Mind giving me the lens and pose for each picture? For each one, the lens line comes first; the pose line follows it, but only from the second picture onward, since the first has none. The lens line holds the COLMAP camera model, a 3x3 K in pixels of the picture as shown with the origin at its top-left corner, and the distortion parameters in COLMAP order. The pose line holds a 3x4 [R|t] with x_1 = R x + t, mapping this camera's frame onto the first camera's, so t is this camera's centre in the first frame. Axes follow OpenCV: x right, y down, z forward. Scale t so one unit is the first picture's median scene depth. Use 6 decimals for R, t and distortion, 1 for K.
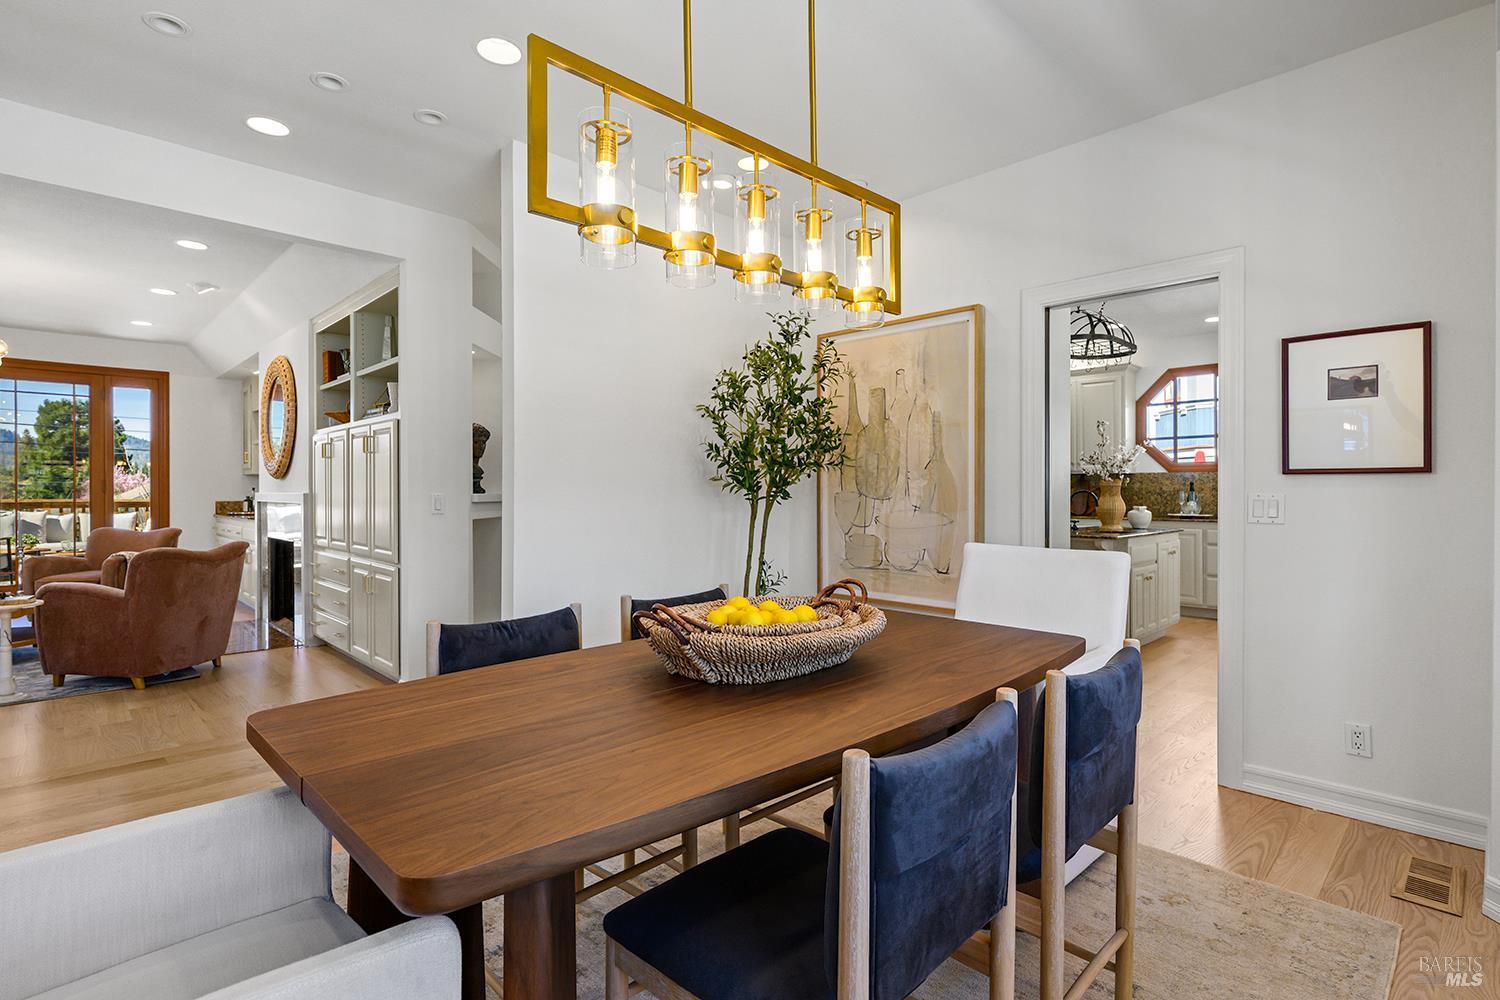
lens RADIAL K [[730.1, 0, 748.5], [0, 730.1, 494.7], [0, 0, 1]] dist [-0.000453, -0.001025]
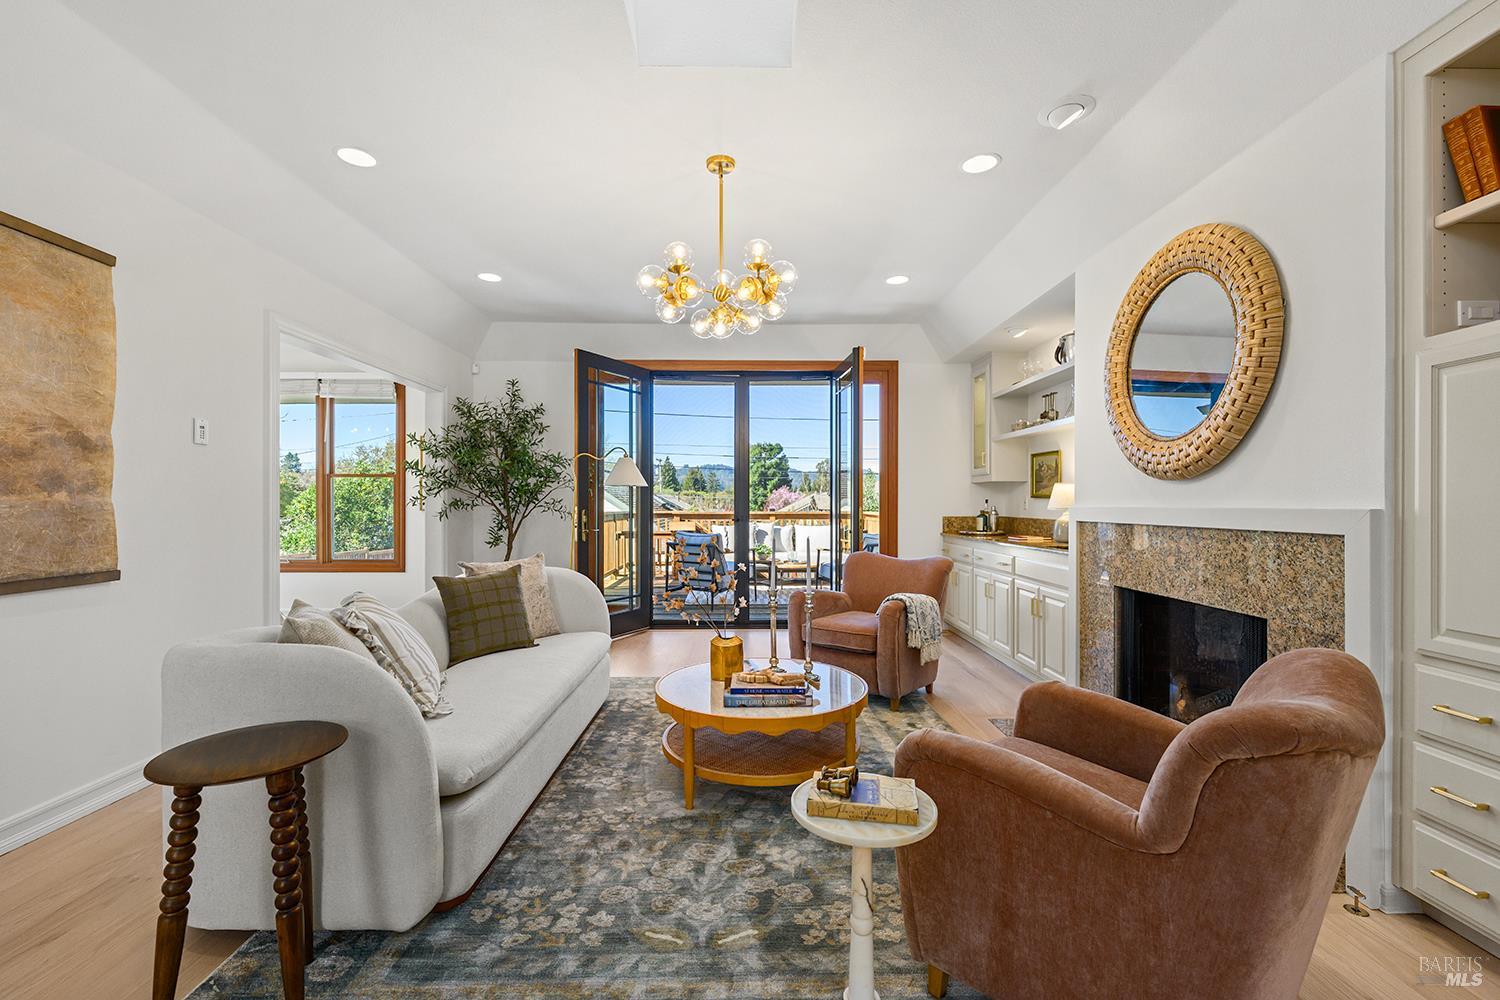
lens RADIAL K [[631.0, 0, 750.0], [0, 631.0, 503.0], [0, 0, 1]] dist [-0.000429, -0.000045]
pose [[0.724183, 0.000713, -0.689607, -0.628948], [-0.005662, 0.999972, -0.004912, -0.001967], [0.689584, 0.007462, 0.724167, 0.544453]]
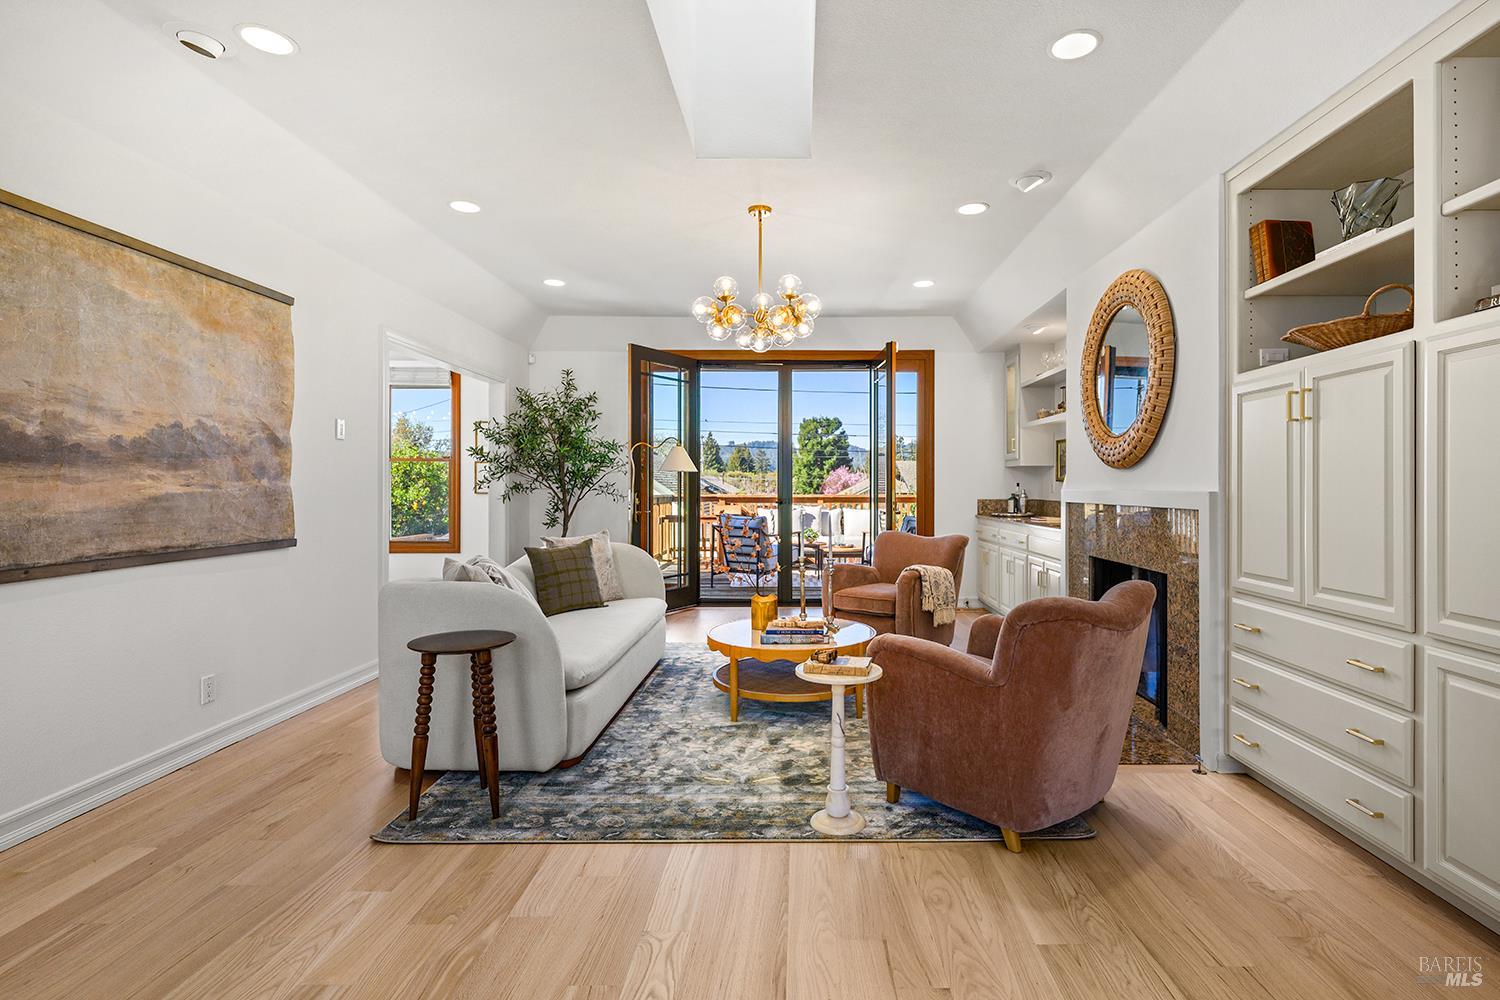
lens RADIAL K [[728.5, 0, 799.3], [0, 728.5, 484.5], [0, 0, 1]] dist [0.000171, 0.000075]
pose [[0.718358, -0.000241, -0.695673, -0.458910], [-0.005711, 0.999964, -0.006244, -0.002323], [0.695650, 0.008458, 0.718331, 0.398568]]
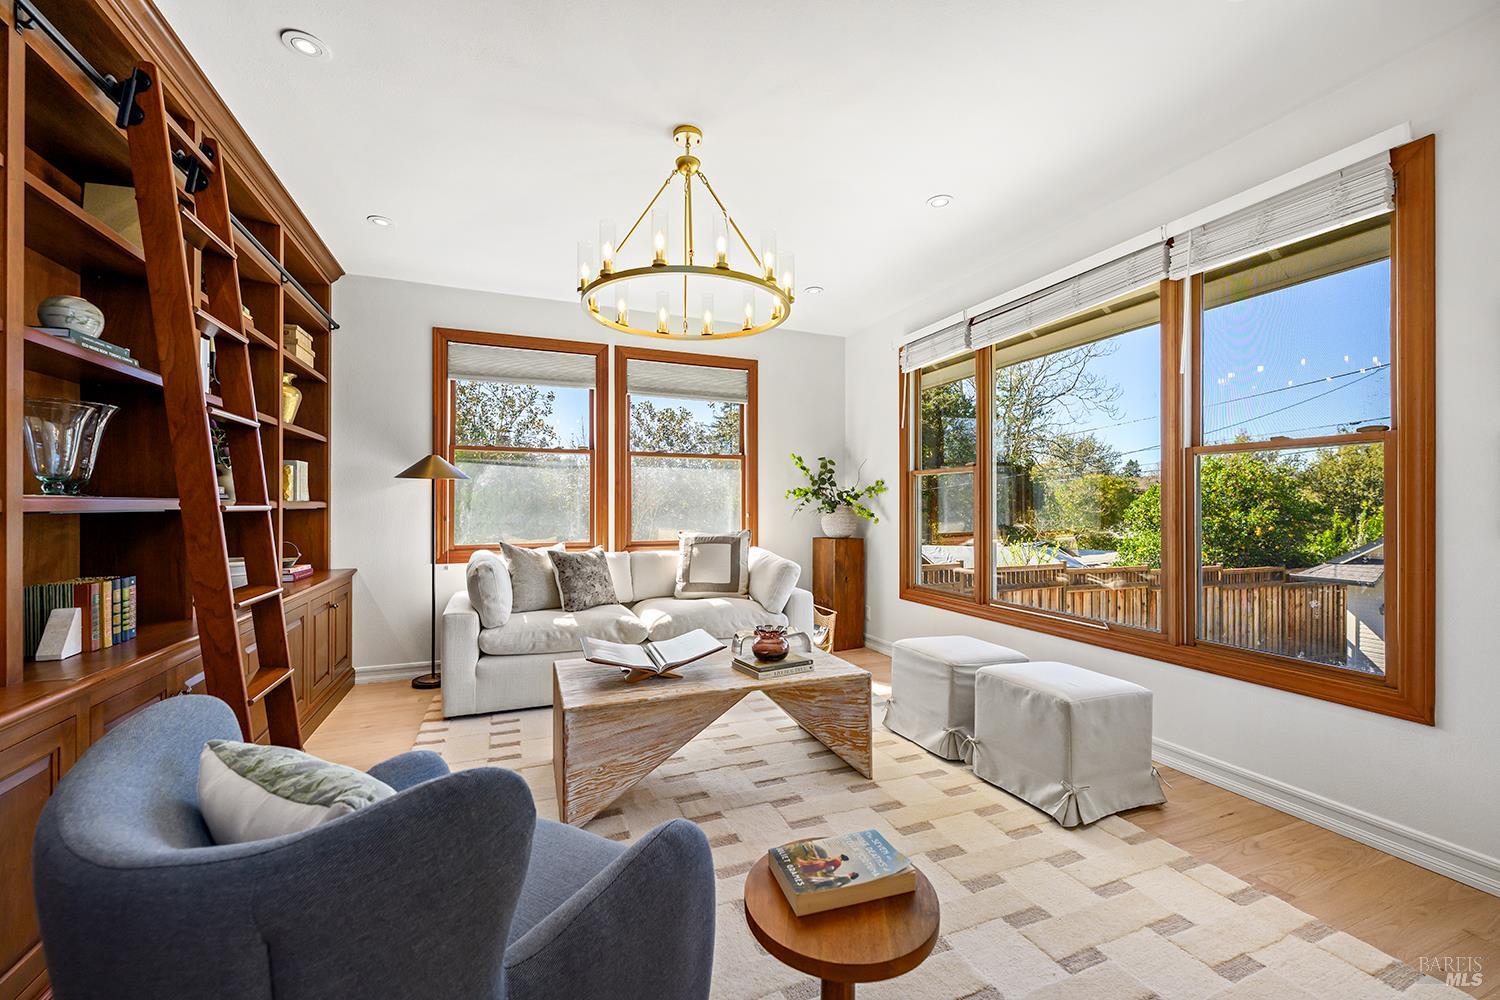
lens RADIAL K [[595.5, 0, 754.7], [0, 595.5, 505.1], [0, 0, 1]] dist [0.000294, 0.000211]
pose [[-0.374469, -0.000289, -0.927239, -1.409521], [-0.007057, 0.999972, 0.002538, -0.008142], [0.927213, 0.007494, -0.374460, 0.703566]]
